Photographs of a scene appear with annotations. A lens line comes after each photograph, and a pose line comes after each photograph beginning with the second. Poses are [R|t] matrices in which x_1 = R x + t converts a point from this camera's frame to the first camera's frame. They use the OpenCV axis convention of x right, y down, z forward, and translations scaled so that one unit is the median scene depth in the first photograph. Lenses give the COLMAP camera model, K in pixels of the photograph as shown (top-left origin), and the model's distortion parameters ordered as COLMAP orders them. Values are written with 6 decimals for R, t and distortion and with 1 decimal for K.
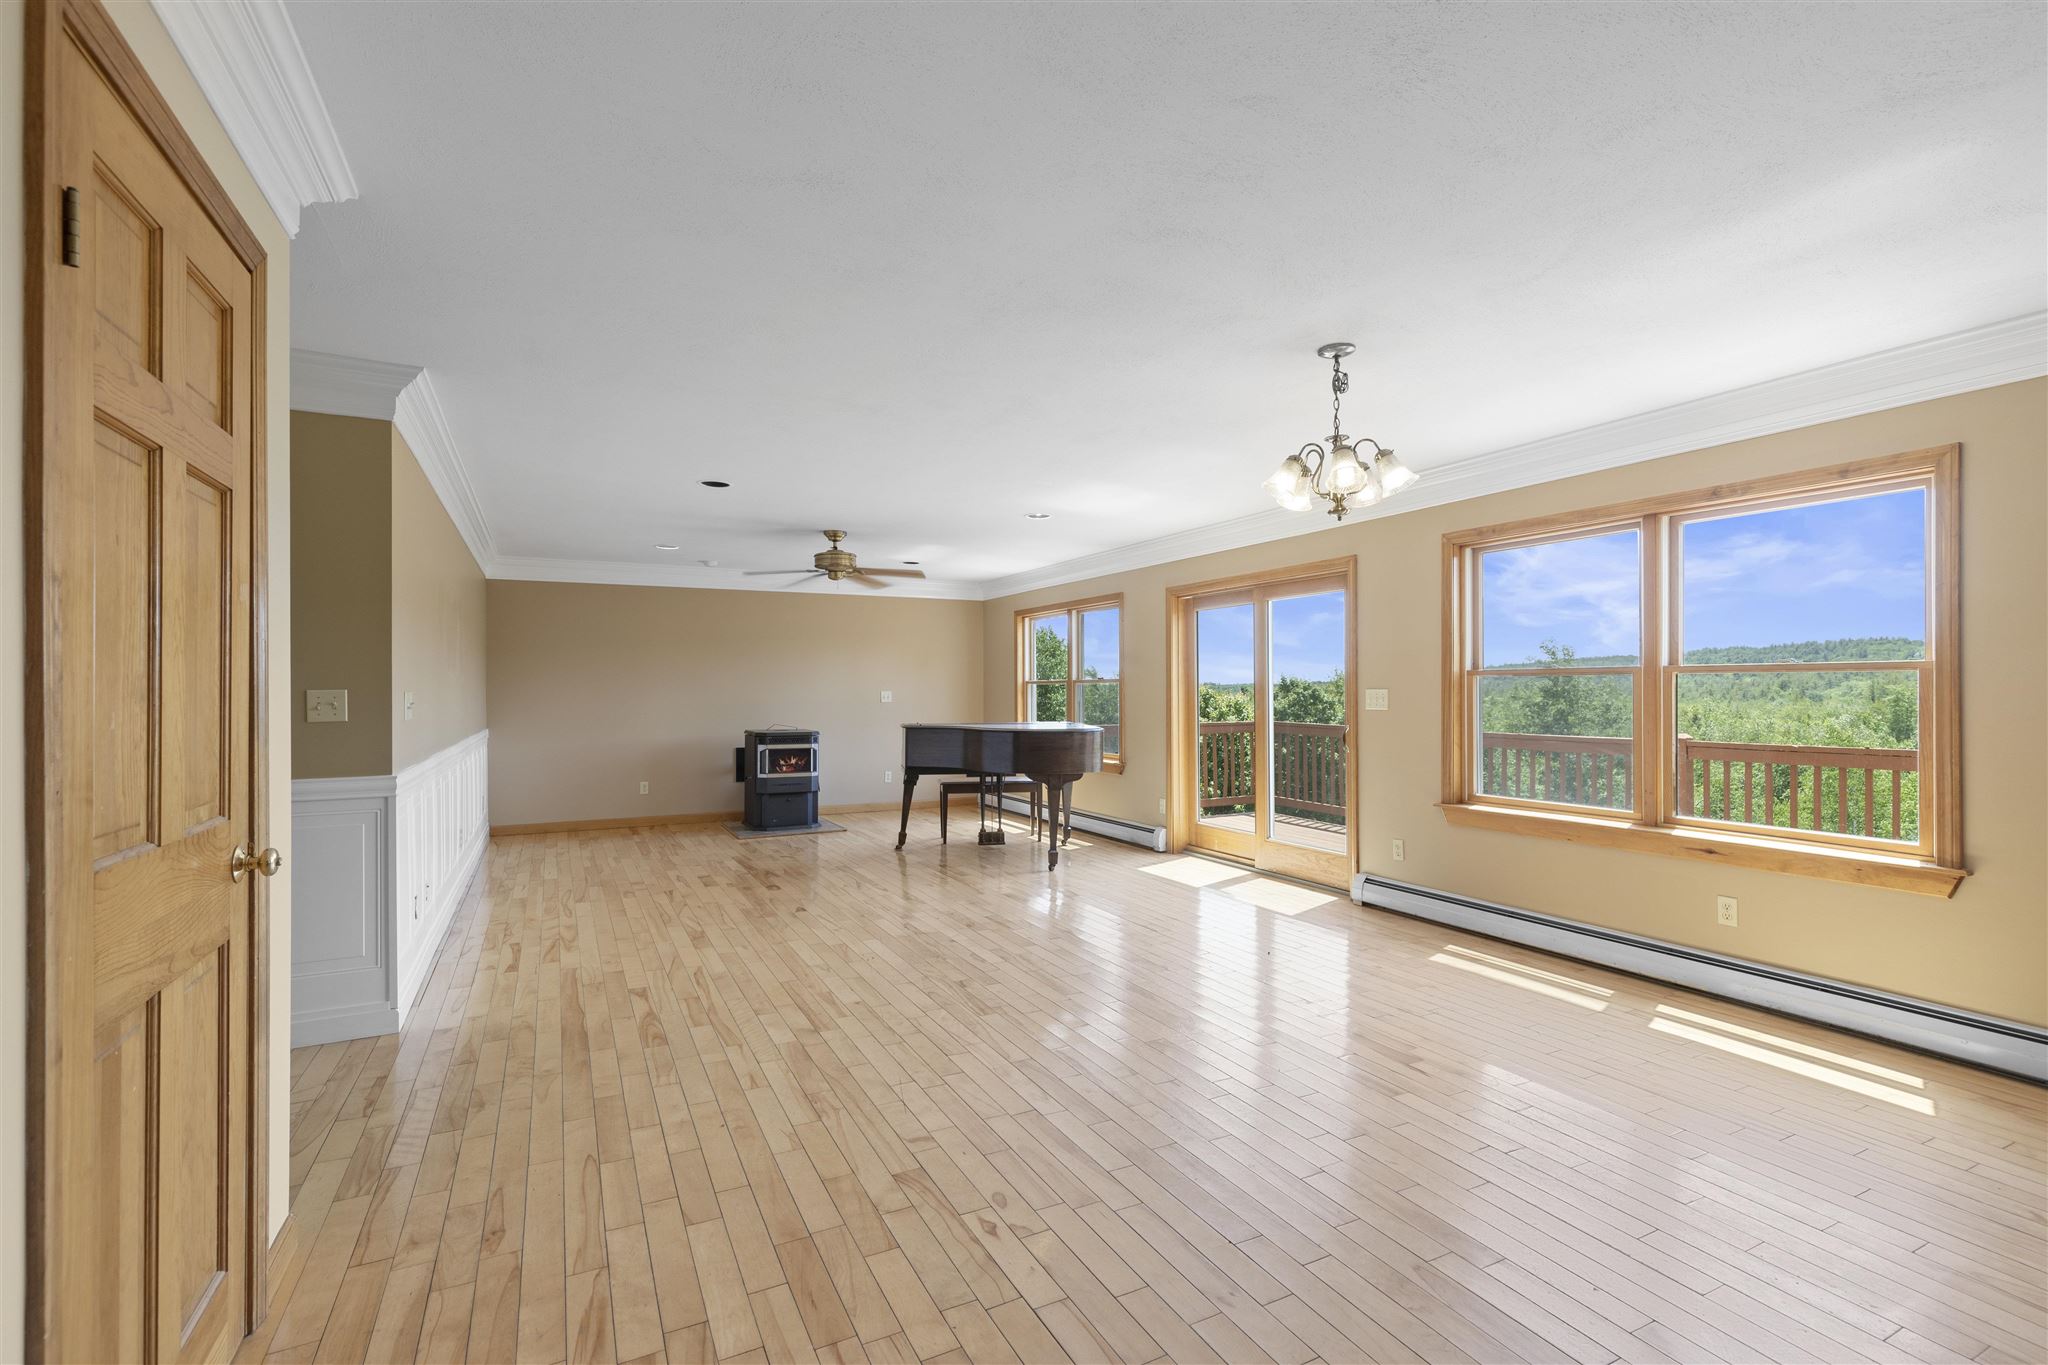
lens RADIAL K [[928.2, 0, 1038.7], [0, 928.2, 690.6], [0, 0, 1]] dist [0.012031, -0.001366]
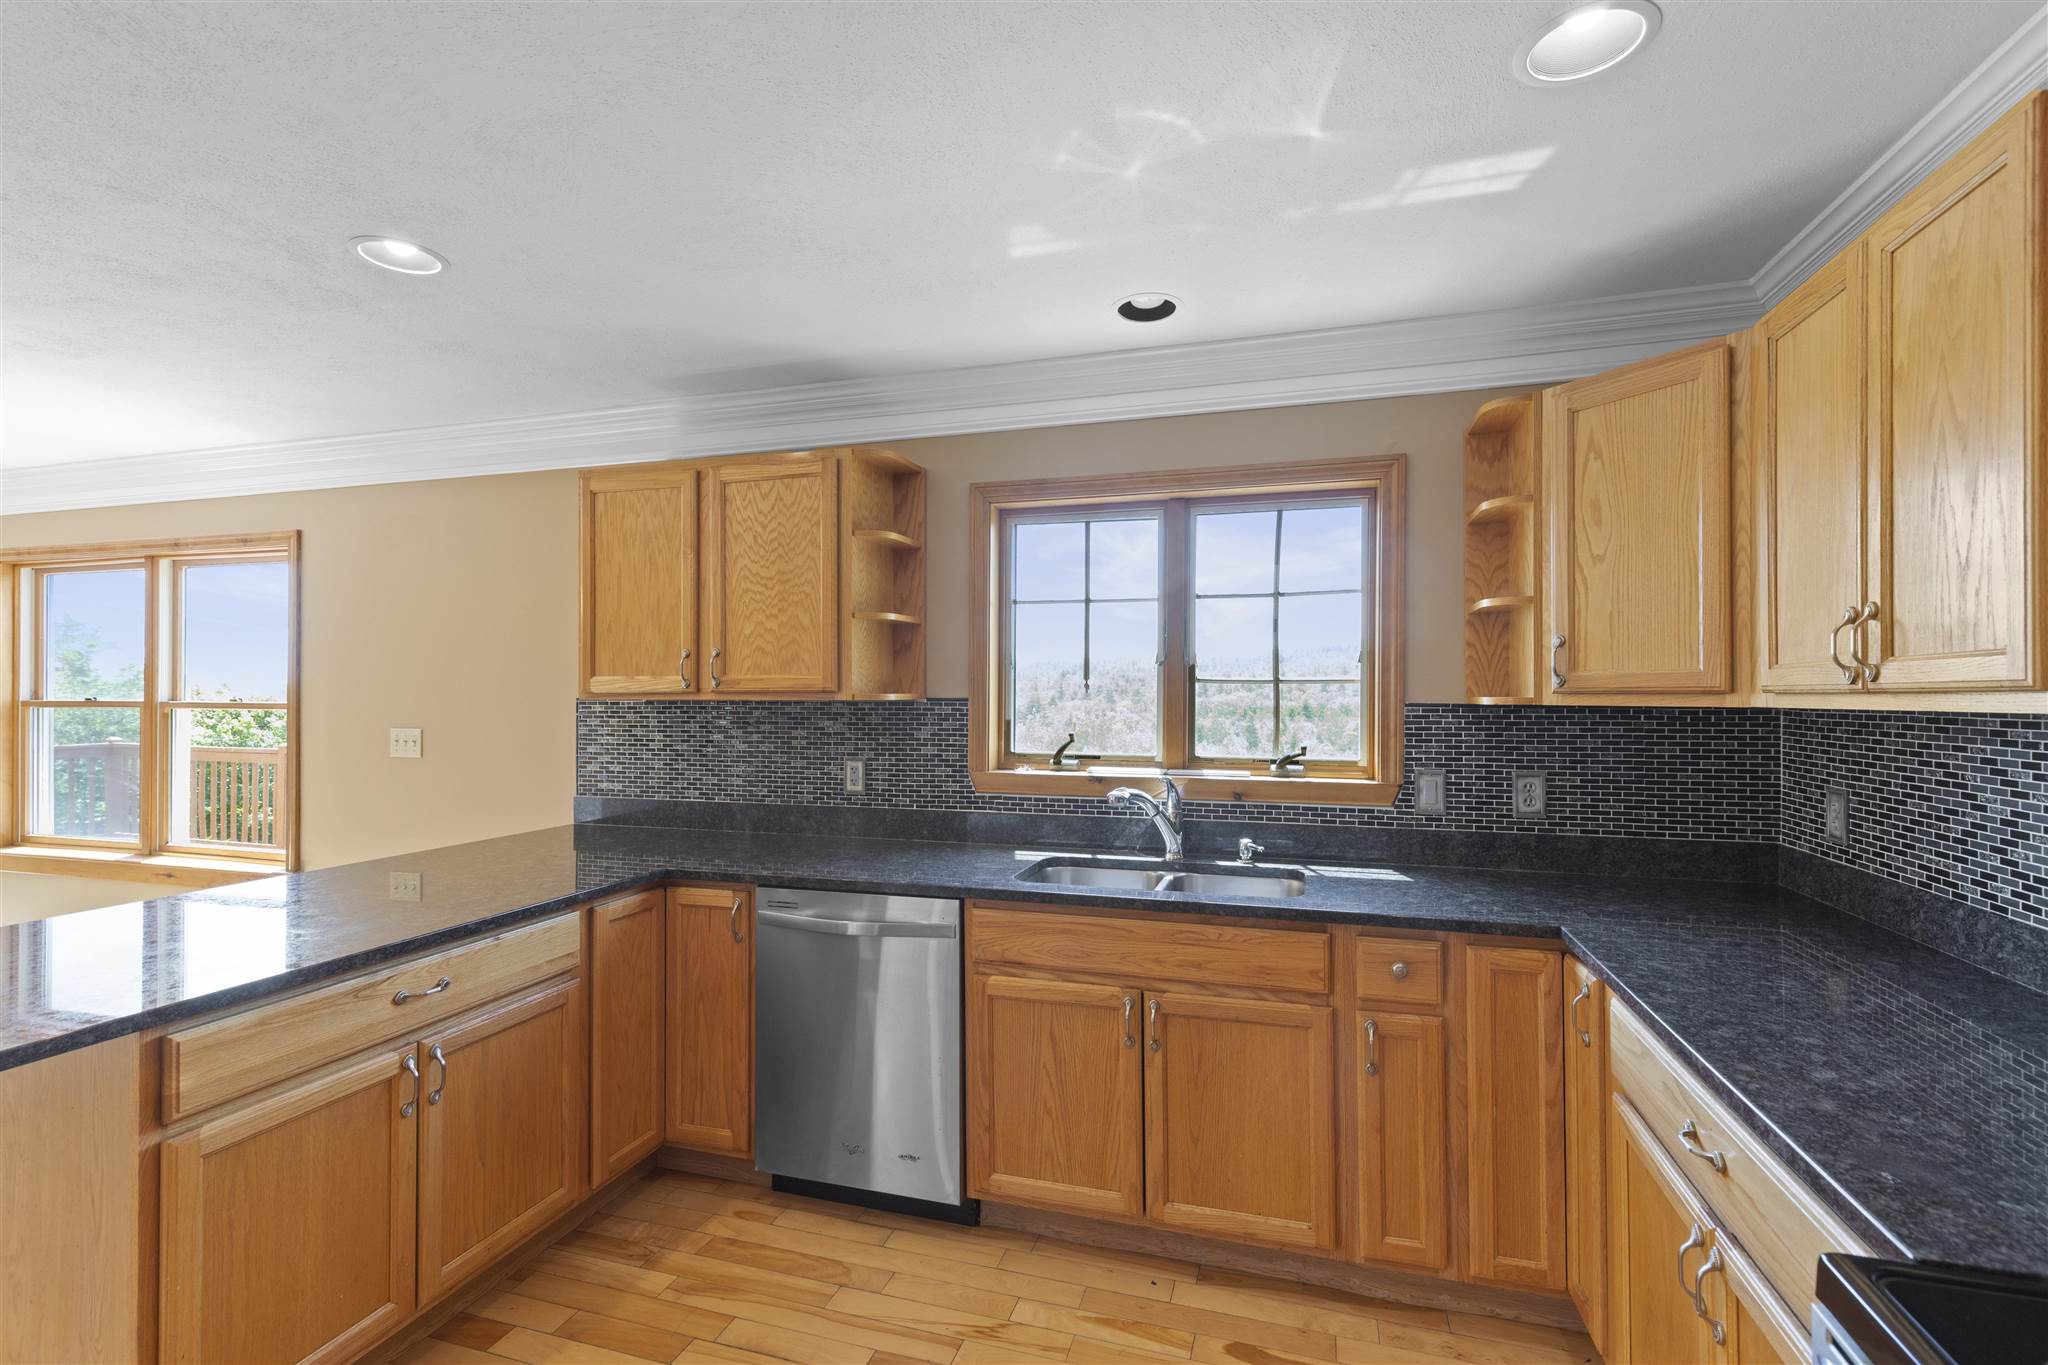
lens RADIAL K [[928.2, 0, 1020.0], [0, 928.2, 682.3], [0, 0, 1]] dist [0.012031, -0.001366]
pose [[0.704552, 0.012562, 0.709541, 0.539518], [-0.005014, 0.999906, -0.012724, -0.035327], [-0.709634, 0.005407, 0.704549, -0.387692]]
